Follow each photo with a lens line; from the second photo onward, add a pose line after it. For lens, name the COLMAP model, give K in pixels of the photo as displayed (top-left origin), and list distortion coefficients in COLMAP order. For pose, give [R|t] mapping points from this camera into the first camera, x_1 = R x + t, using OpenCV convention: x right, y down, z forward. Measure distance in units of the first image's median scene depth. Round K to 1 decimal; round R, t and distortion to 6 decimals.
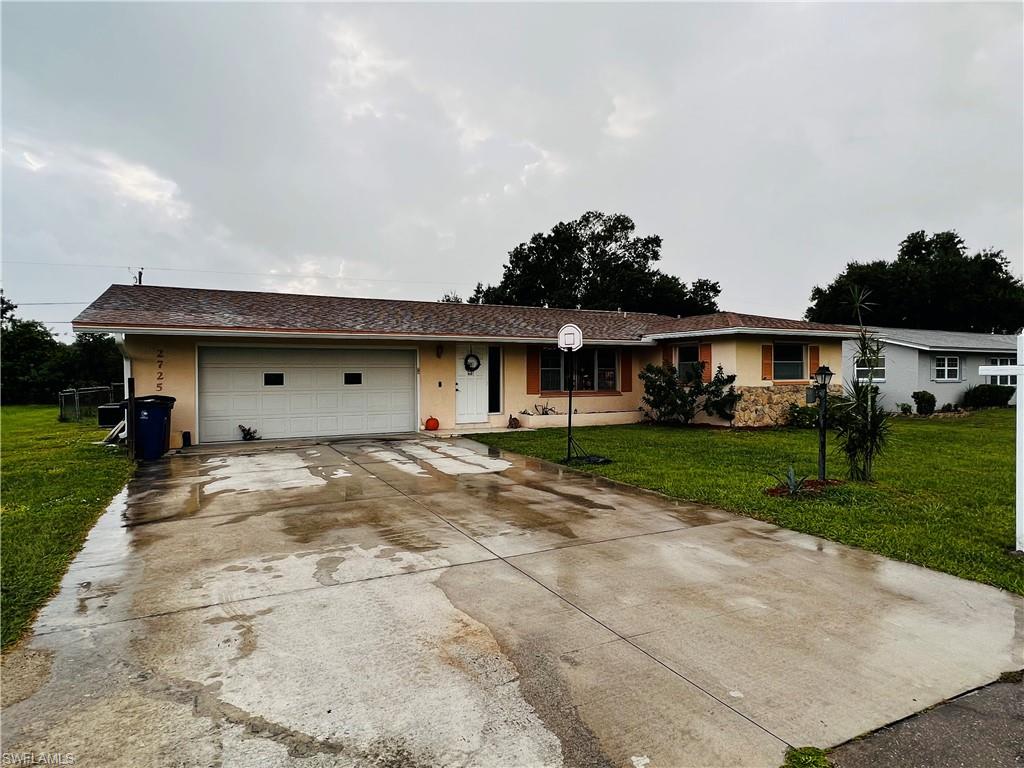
lens RADIAL K [[591.3, 0, 510.7], [0, 591.3, 378.7], [0, 0, 1]] dist [-0.000265, -0.003314]
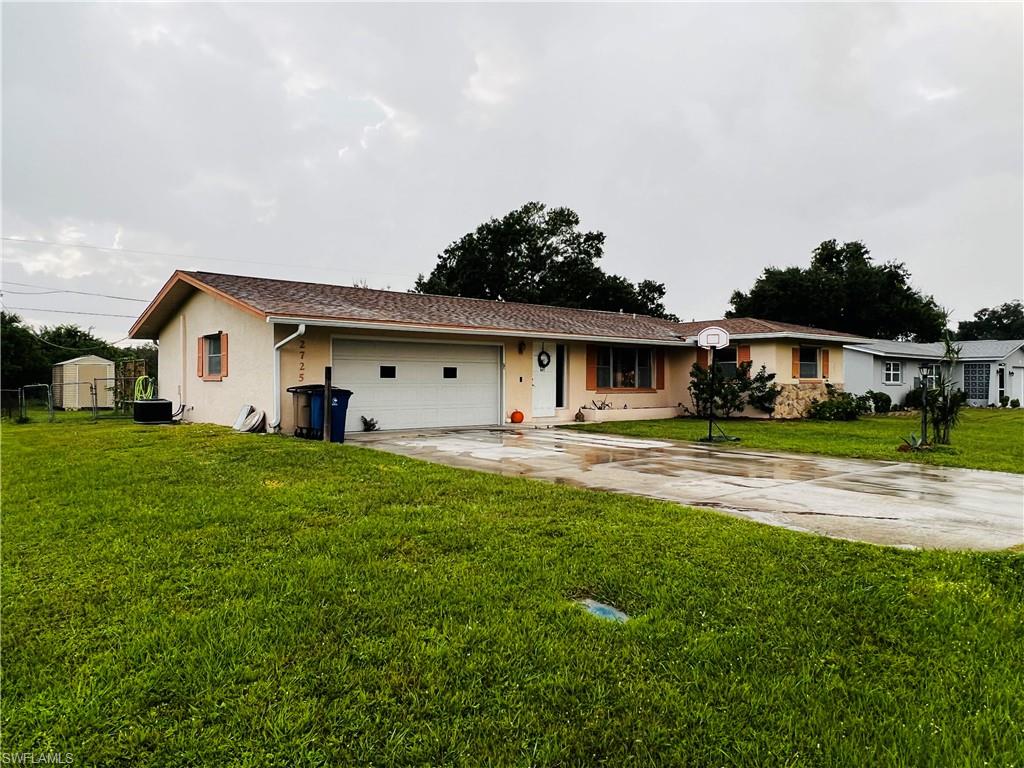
lens RADIAL K [[710.3, 0, 511.9], [0, 710.3, 385.8], [0, 0, 1]] dist [0.005273, -0.012229]
pose [[0.973397, 0.006365, 0.229039, -0.282784], [-0.006110, 0.999980, -0.001824, 0.015435], [-0.229046, 0.000376, 0.973416, -0.146021]]
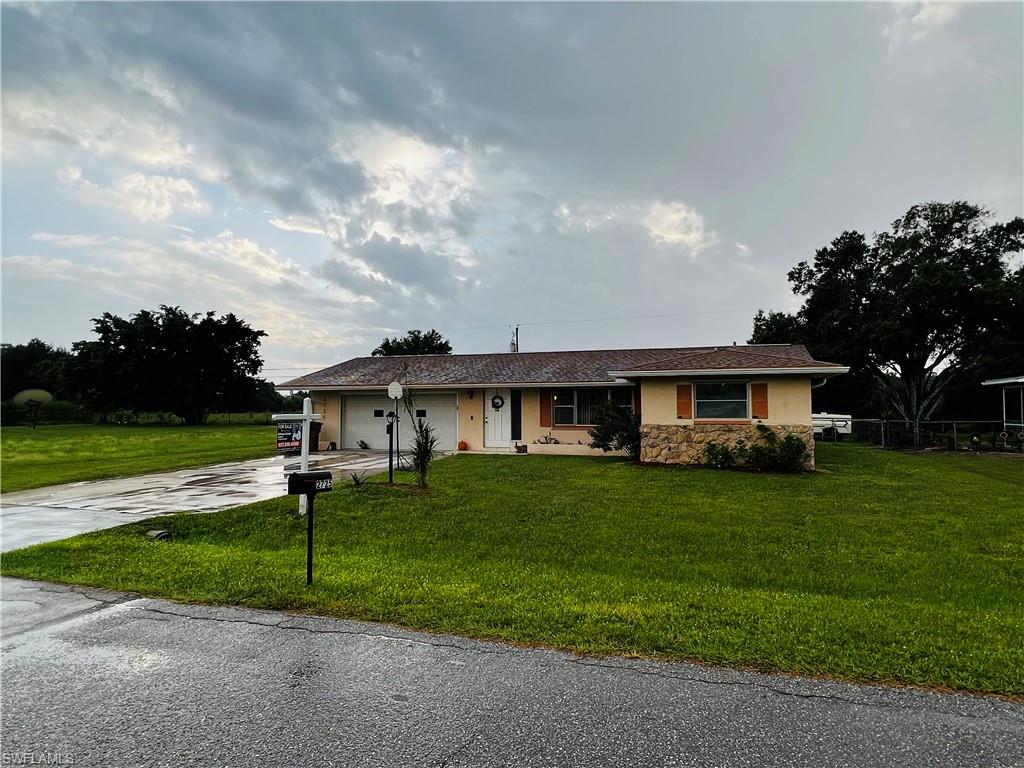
lens RADIAL K [[646.6, 0, 512.5], [0, 646.6, 382.1], [0, 0, 1]] dist [-0.008242, 0.000859]
pose [[0.692789, -0.023998, -0.720741, 0.703156], [-0.004152, 0.999297, -0.037264, -0.012333], [0.721128, 0.028808, 0.692202, 0.004990]]
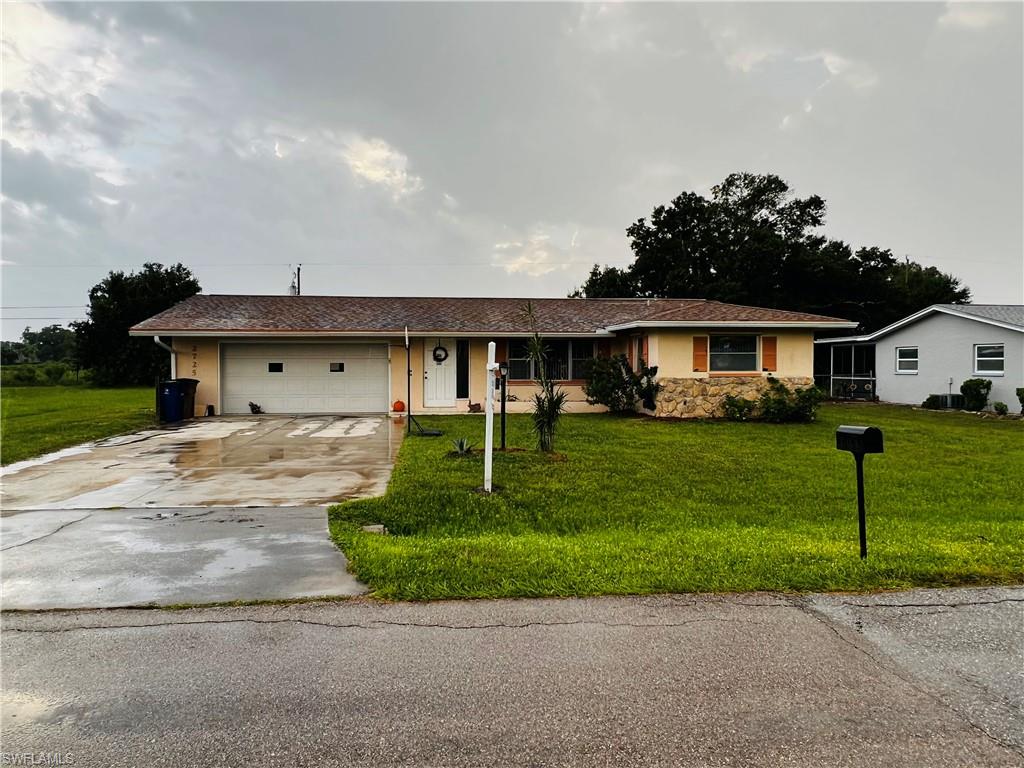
lens RADIAL K [[710.3, 0, 506.8], [0, 710.3, 382.9], [0, 0, 1]] dist [0.005273, -0.012229]
pose [[0.930837, 0.015174, -0.365119, 0.385608], [-0.006588, 0.999672, 0.024751, -0.004302], [0.365375, -0.020634, 0.930632, -0.161343]]
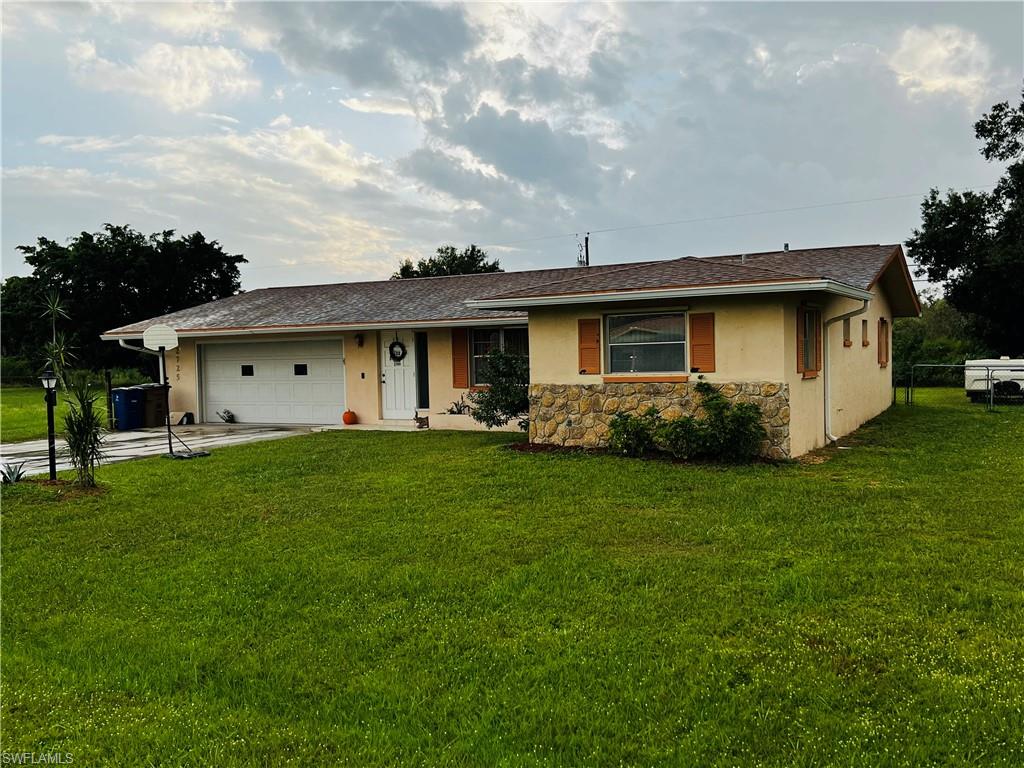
lens RADIAL K [[928.5, 0, 516.4], [0, 928.5, 389.0], [0, 0, 1]] dist [0.026726, 0.000000]
pose [[0.552606, 0.022669, -0.833134, 0.822754], [0.013303, 0.999263, 0.036013, -0.012496], [0.833337, -0.030985, 0.551897, 0.264466]]
